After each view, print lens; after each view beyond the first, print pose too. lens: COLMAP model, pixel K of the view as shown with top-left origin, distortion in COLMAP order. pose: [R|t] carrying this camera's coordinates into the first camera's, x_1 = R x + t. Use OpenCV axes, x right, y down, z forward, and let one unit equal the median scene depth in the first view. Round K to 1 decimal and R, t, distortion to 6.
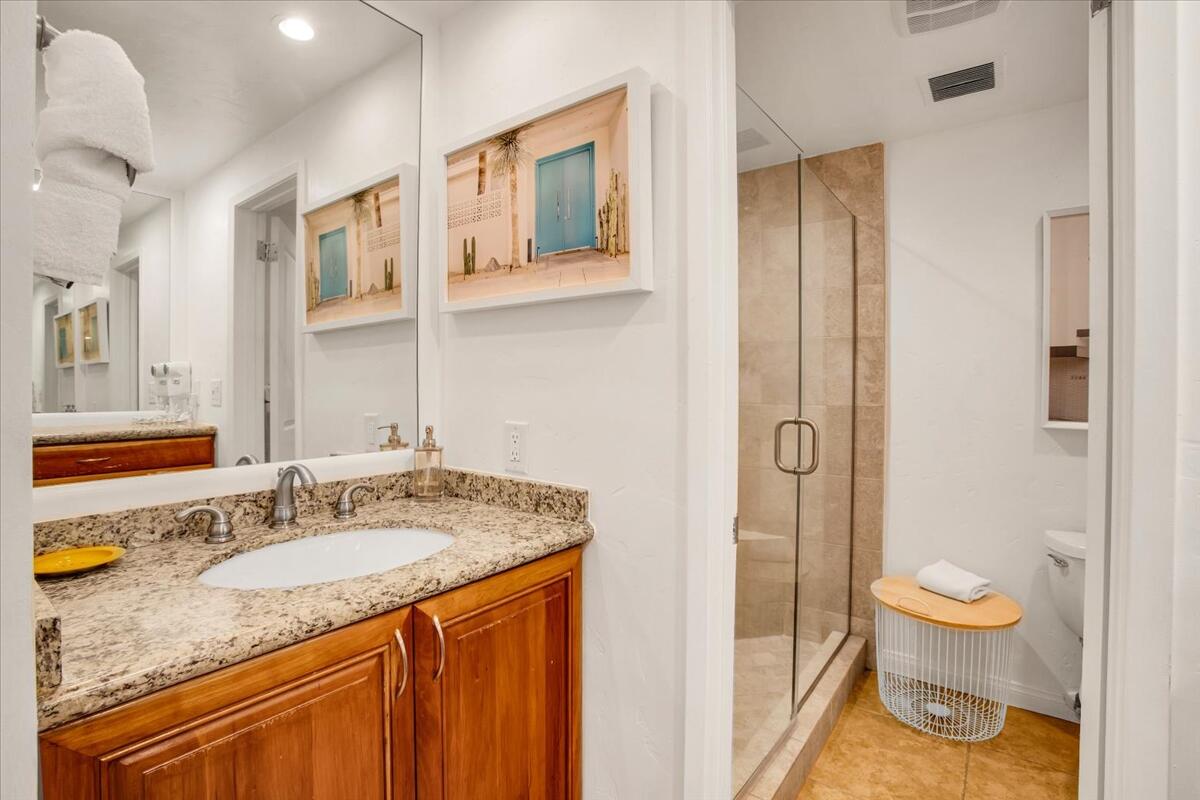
lens RADIAL K [[565.9, 0, 595.5], [0, 565.9, 386.9], [0, 0, 1]] dist [-0.075551, 0.030106]
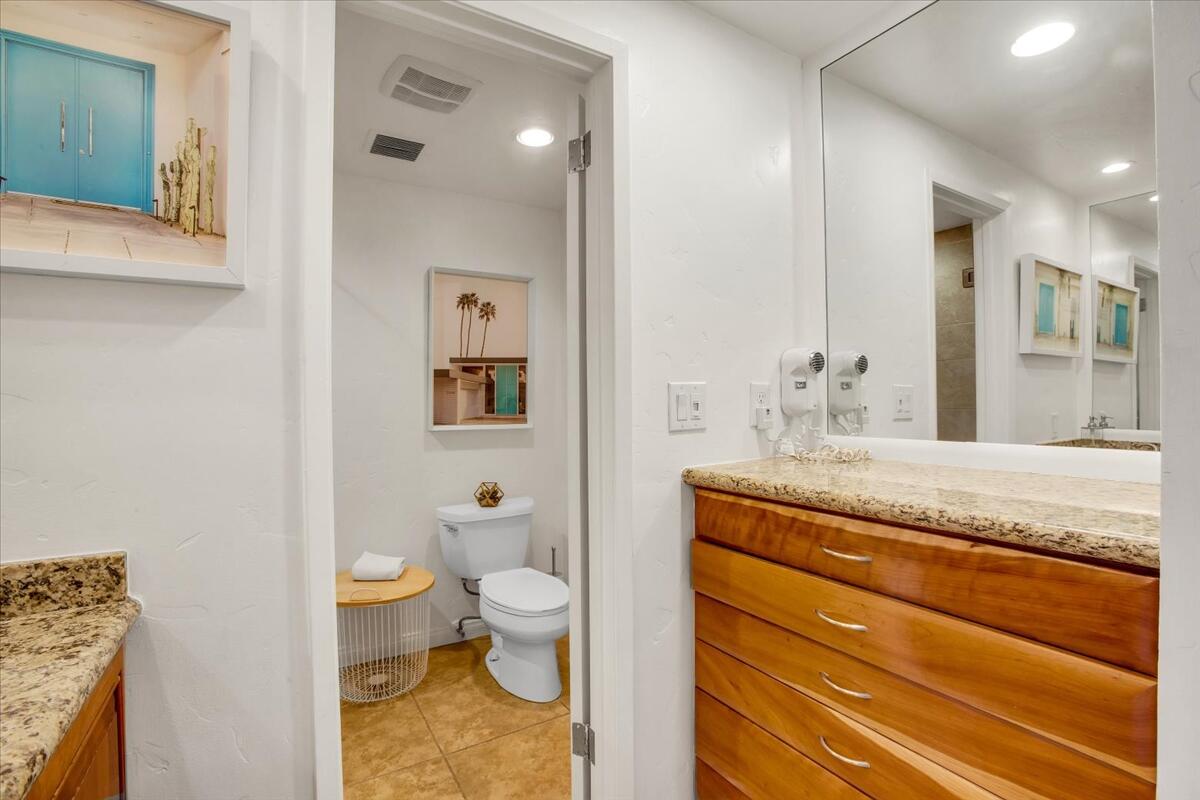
lens RADIAL K [[558.5, 0, 600.0], [0, 558.5, 400.0], [0, 0, 1]] dist [-0.080760, 0.028375]
pose [[0.365917, -0.010531, 0.930588, -0.405716], [0.013705, 0.999889, 0.005926, -0.002614], [-0.930547, 0.010586, 0.366020, 0.201402]]
